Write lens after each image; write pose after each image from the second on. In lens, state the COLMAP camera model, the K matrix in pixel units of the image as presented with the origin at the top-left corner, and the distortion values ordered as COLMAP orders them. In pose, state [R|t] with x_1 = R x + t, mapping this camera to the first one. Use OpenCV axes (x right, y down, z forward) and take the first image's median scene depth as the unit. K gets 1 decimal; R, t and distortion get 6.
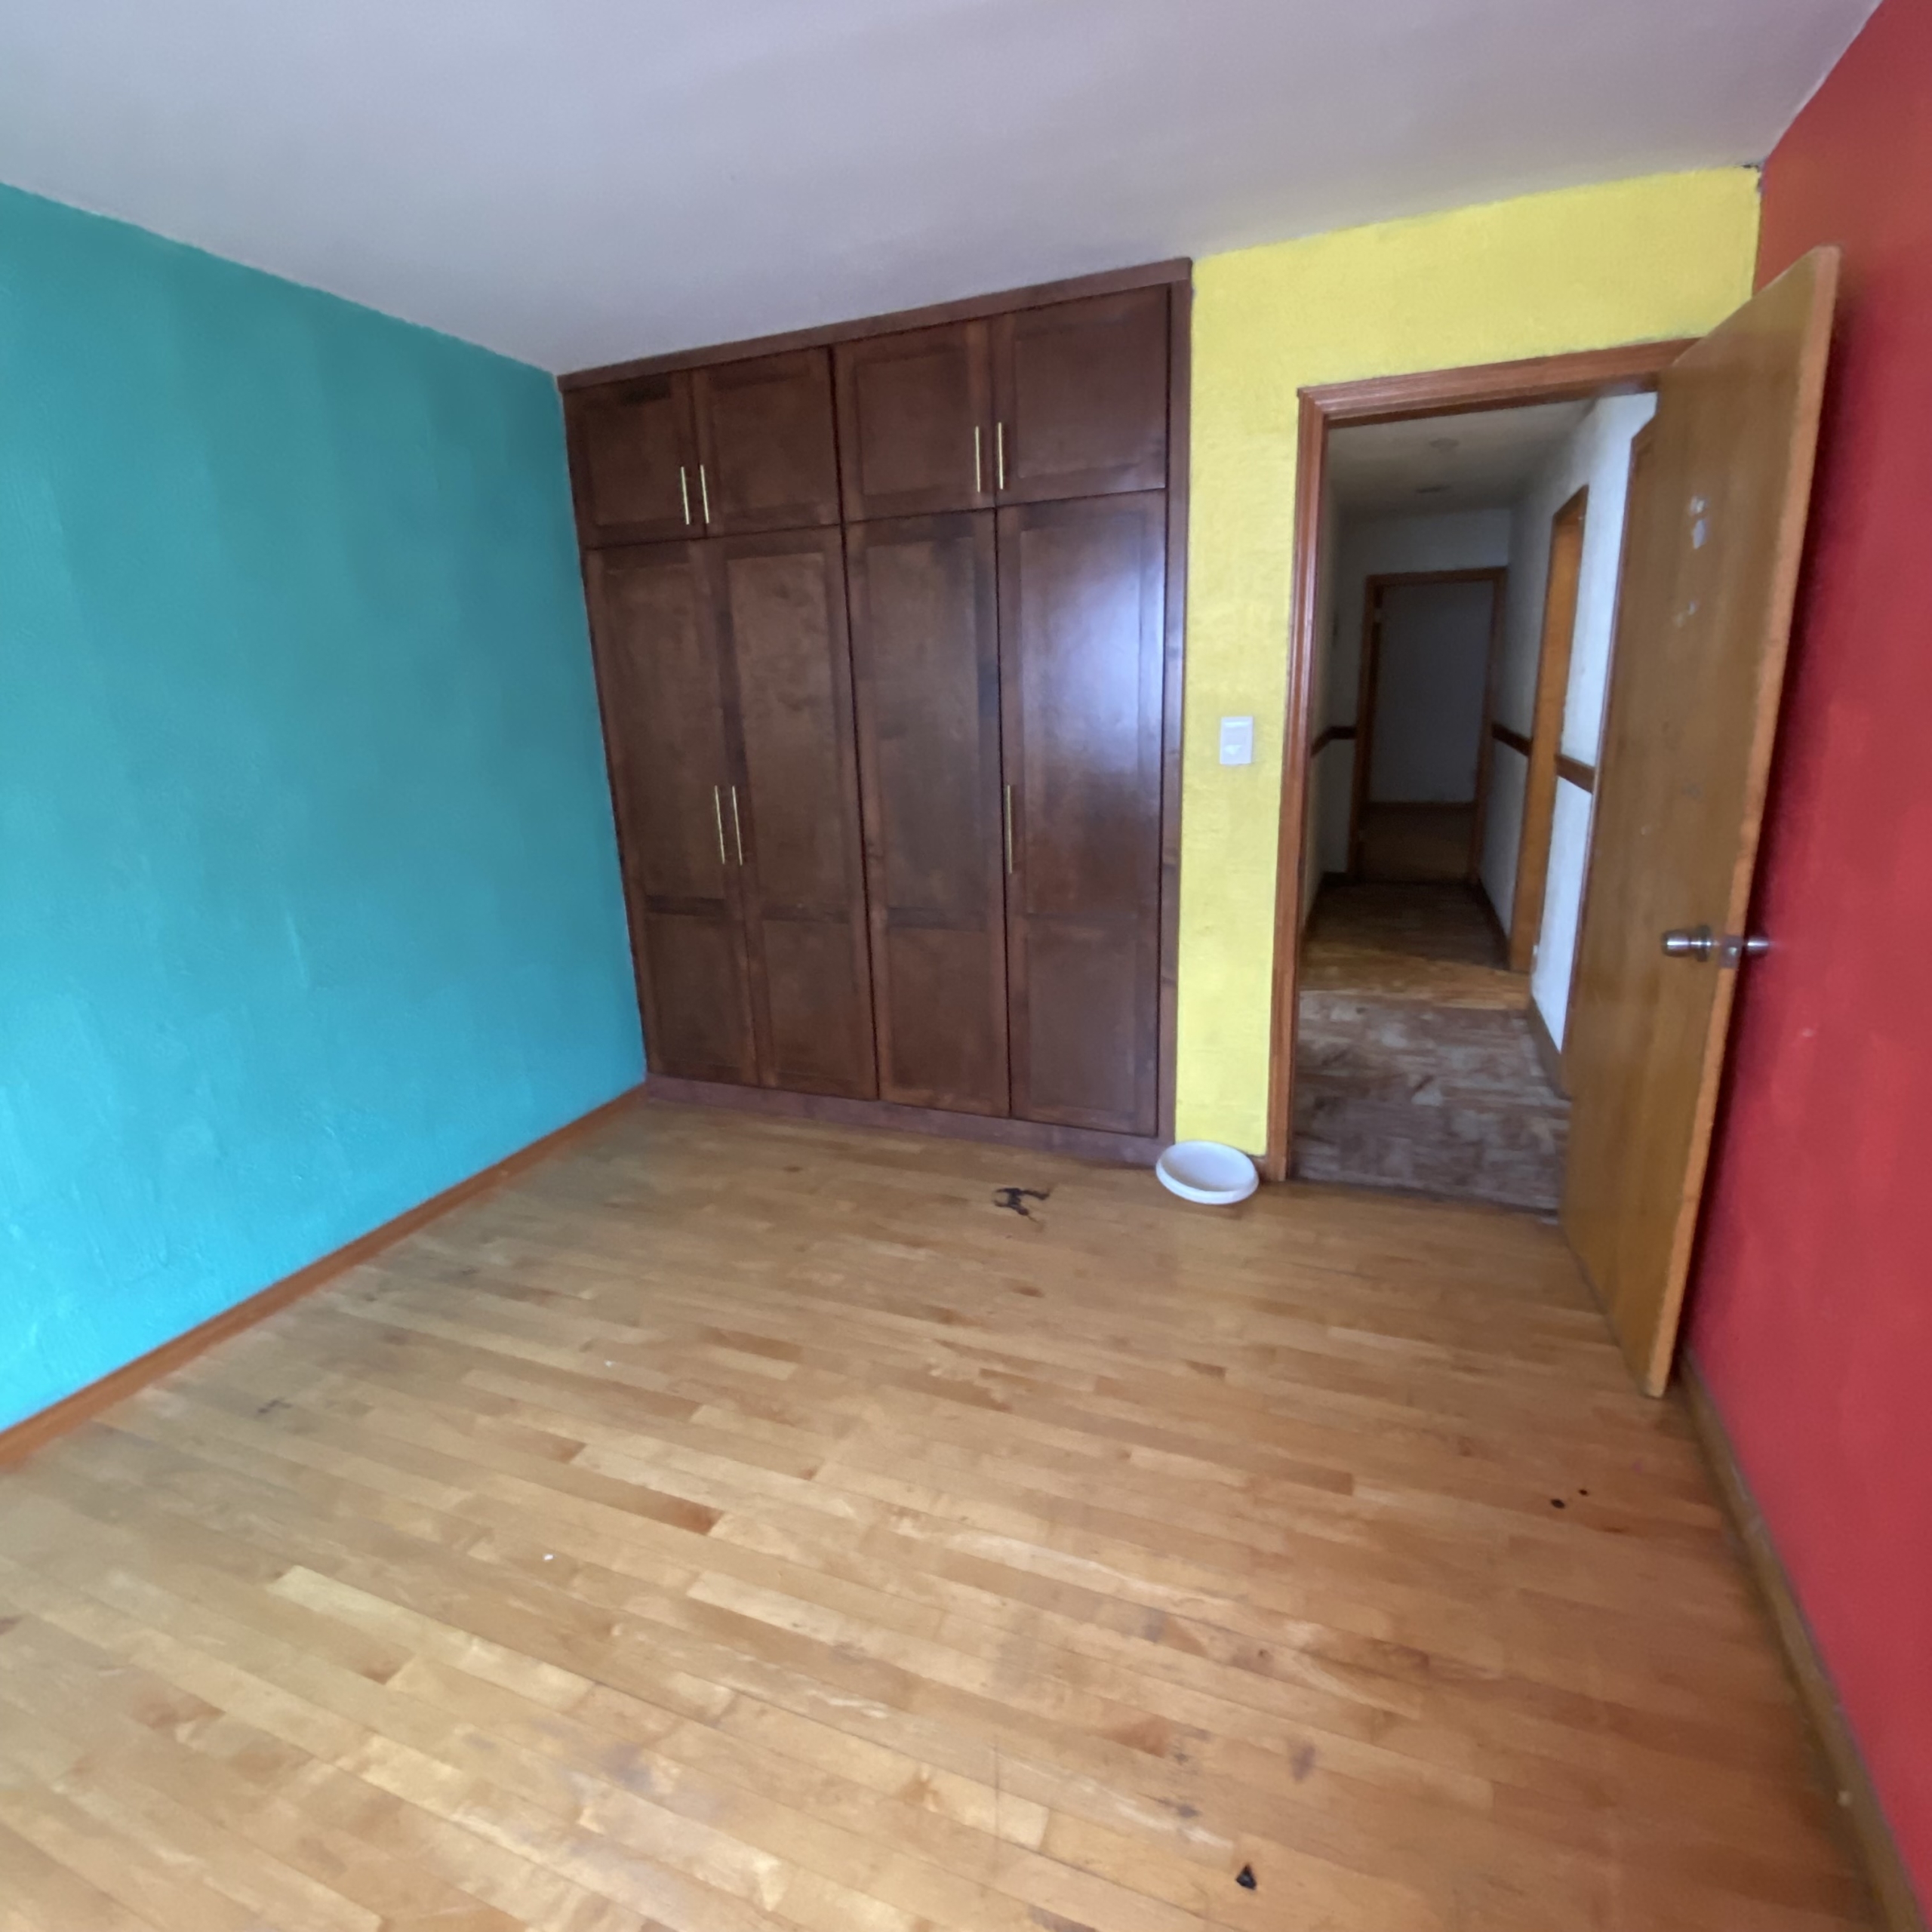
lens RADIAL K [[1045.5, 0, 959.6], [0, 1045.5, 961.4], [0, 0, 1]] dist [0.022397, -0.020087]
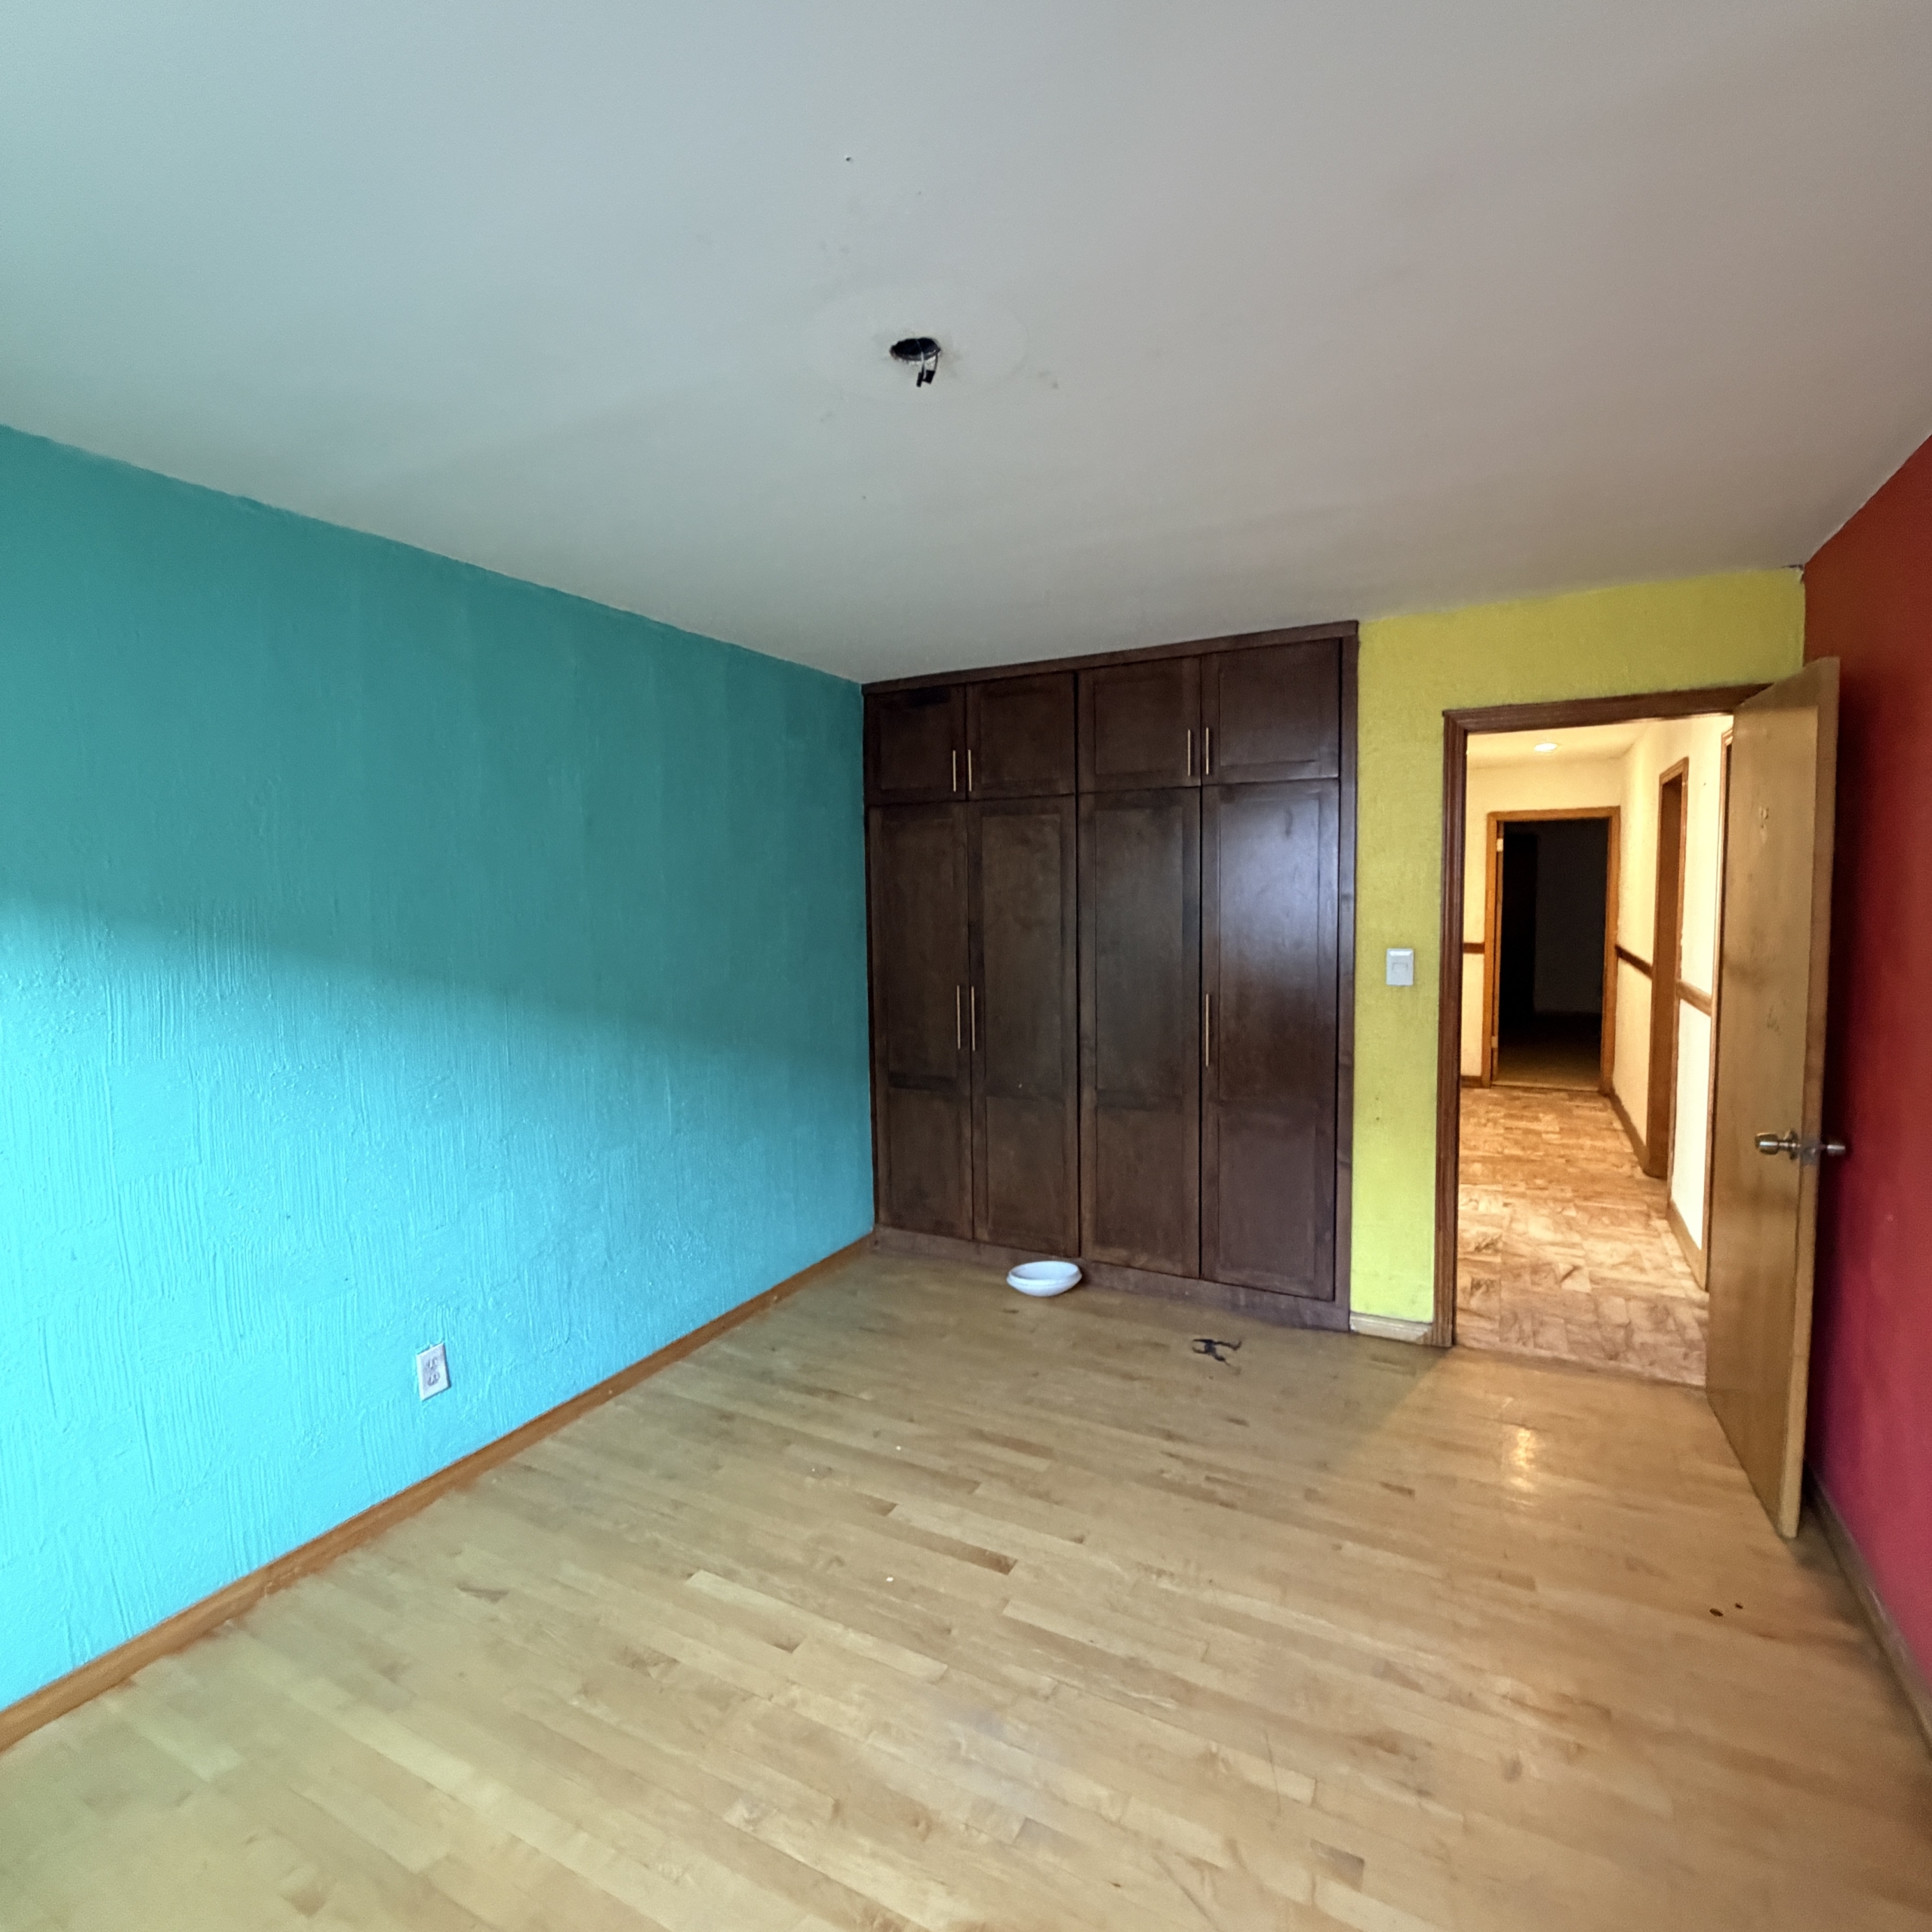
lens RADIAL K [[1011.9, 0, 972.0], [0, 1011.9, 959.3], [0, 0, 1]] dist [-0.003000, 0.001846]
pose [[0.993967, 0.027811, -0.106095, -0.120368], [-0.046747, 0.982479, -0.180415, 0.021898], [0.099219, 0.184286, 0.977852, -0.241779]]
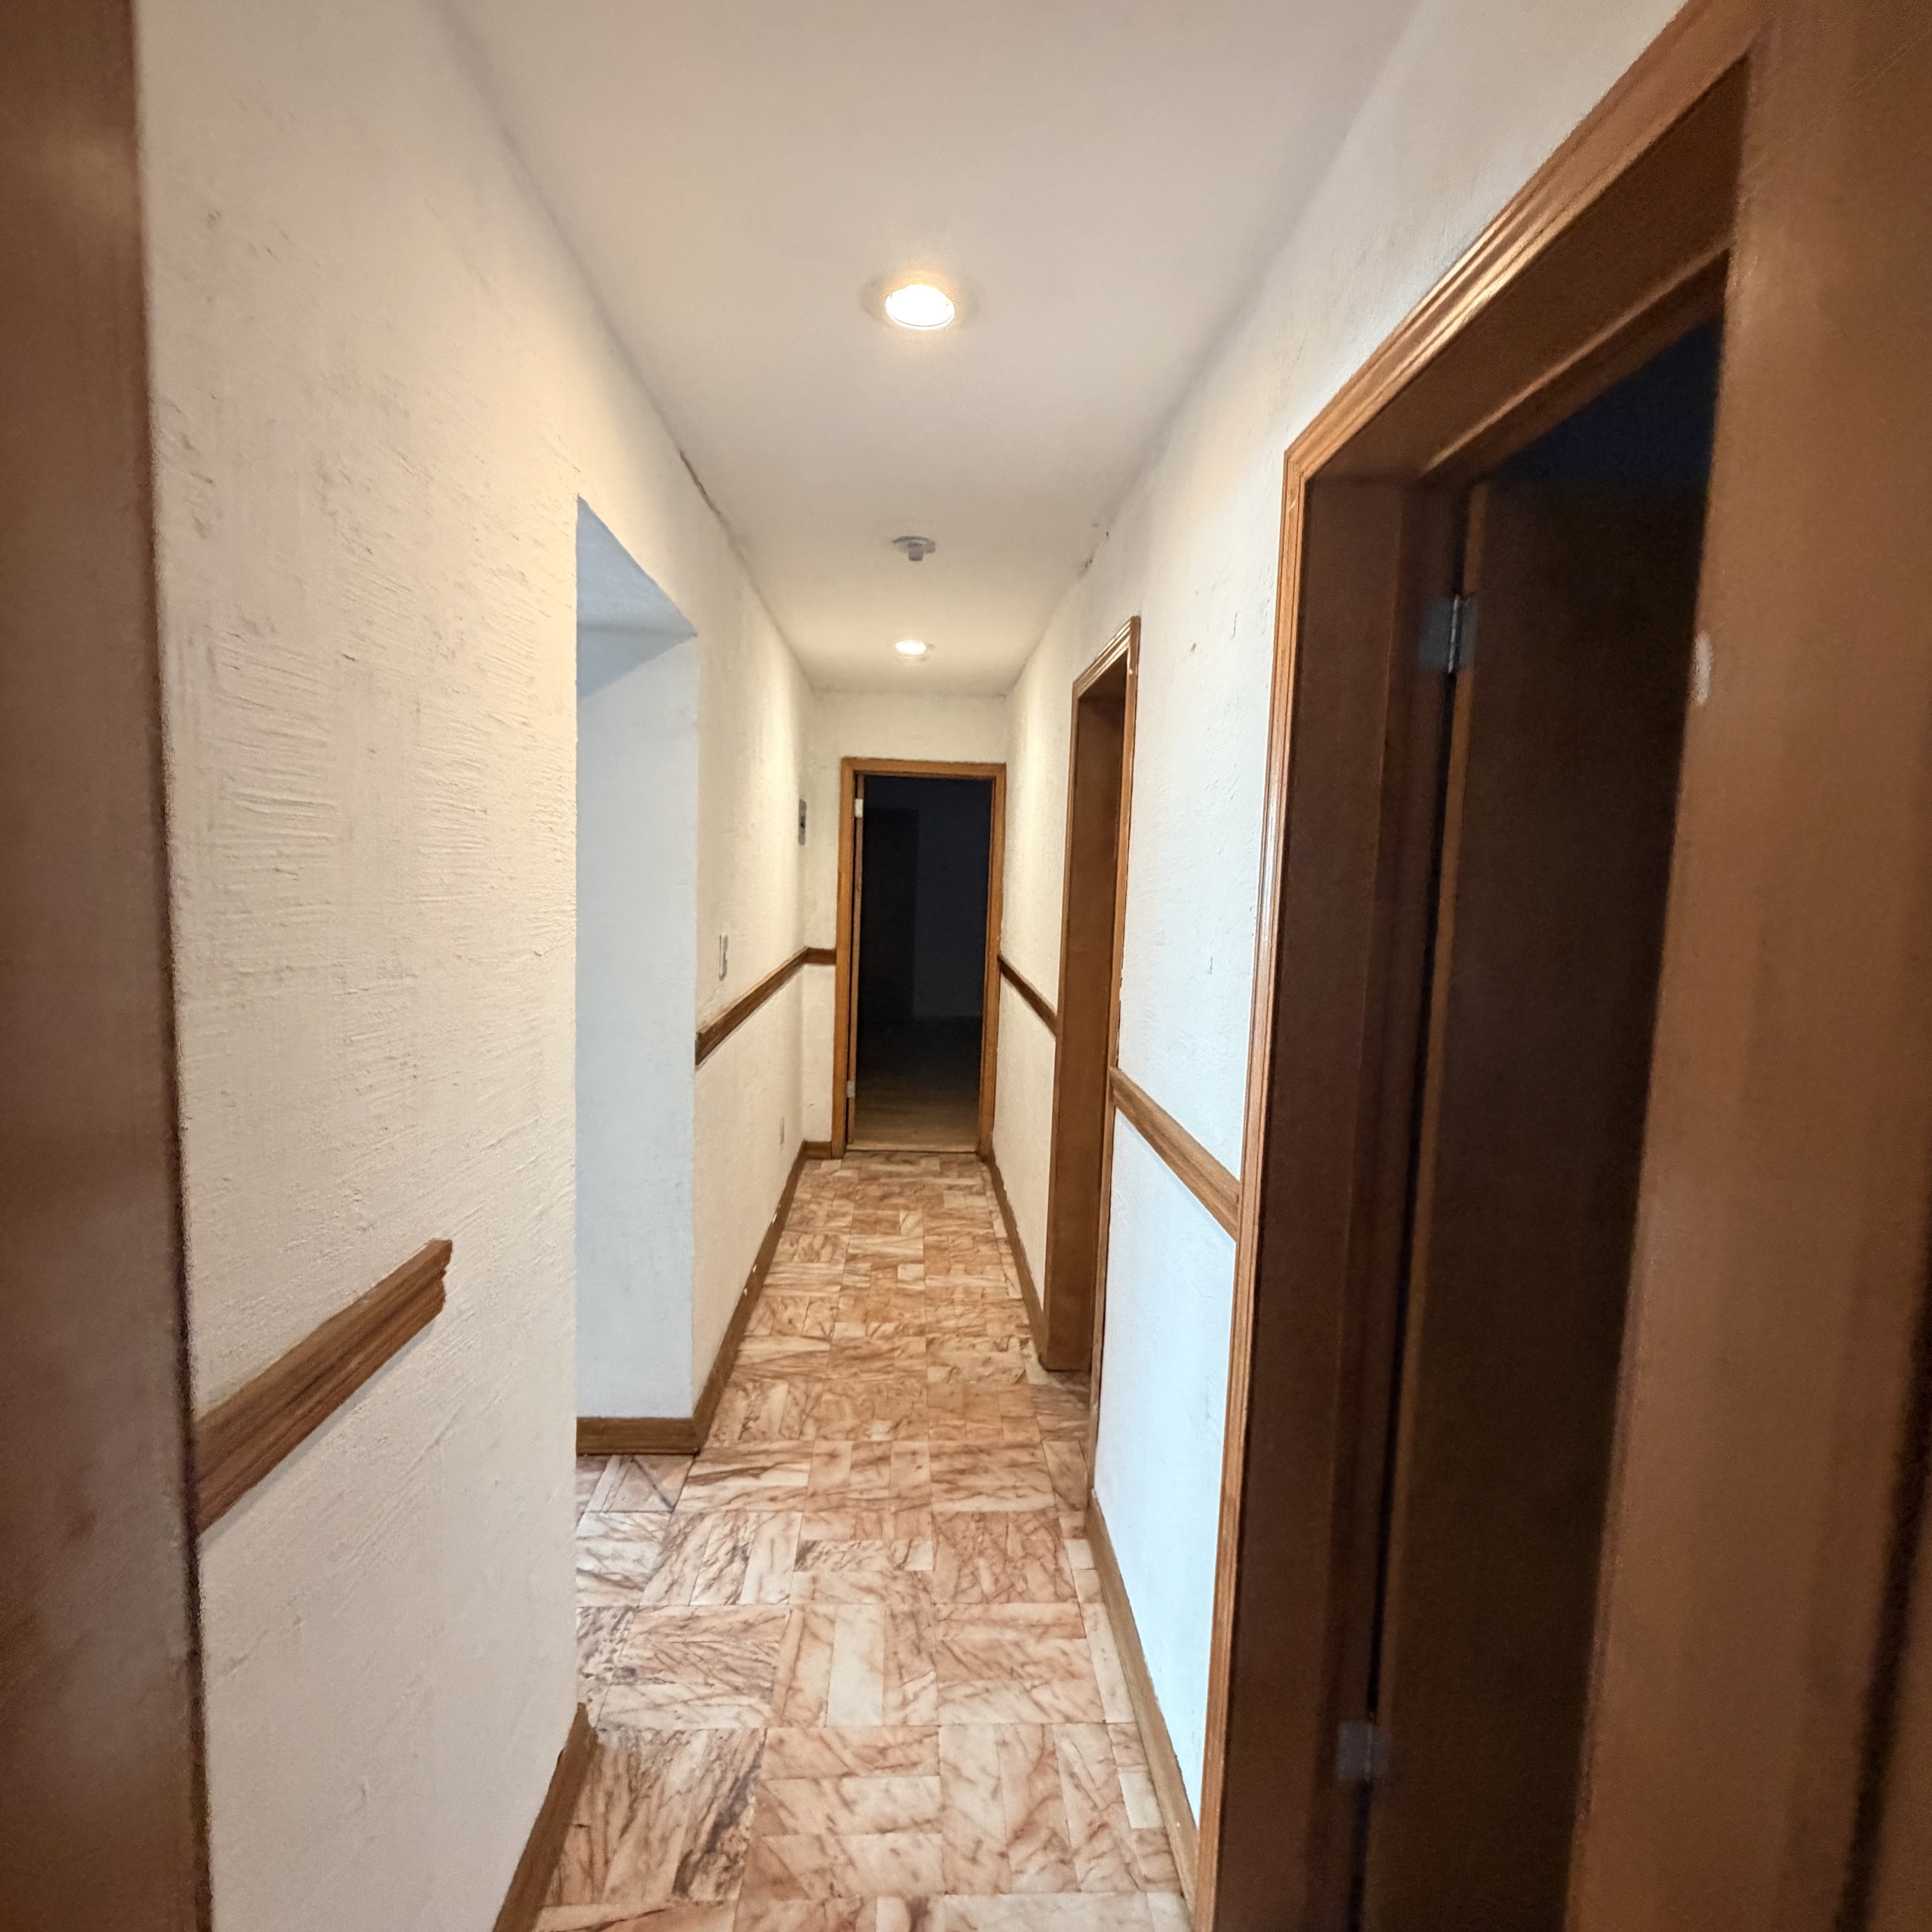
lens RADIAL K [[1011.9, 0, 964.7], [0, 1011.9, 964.6], [0, 0, 1]] dist [-0.003000, 0.001846]
pose [[0.905847, 0.025556, 0.422833, 0.435499], [0.041737, 0.987937, -0.149125, -0.288459], [-0.421543, 0.152732, 0.893854, 0.885665]]
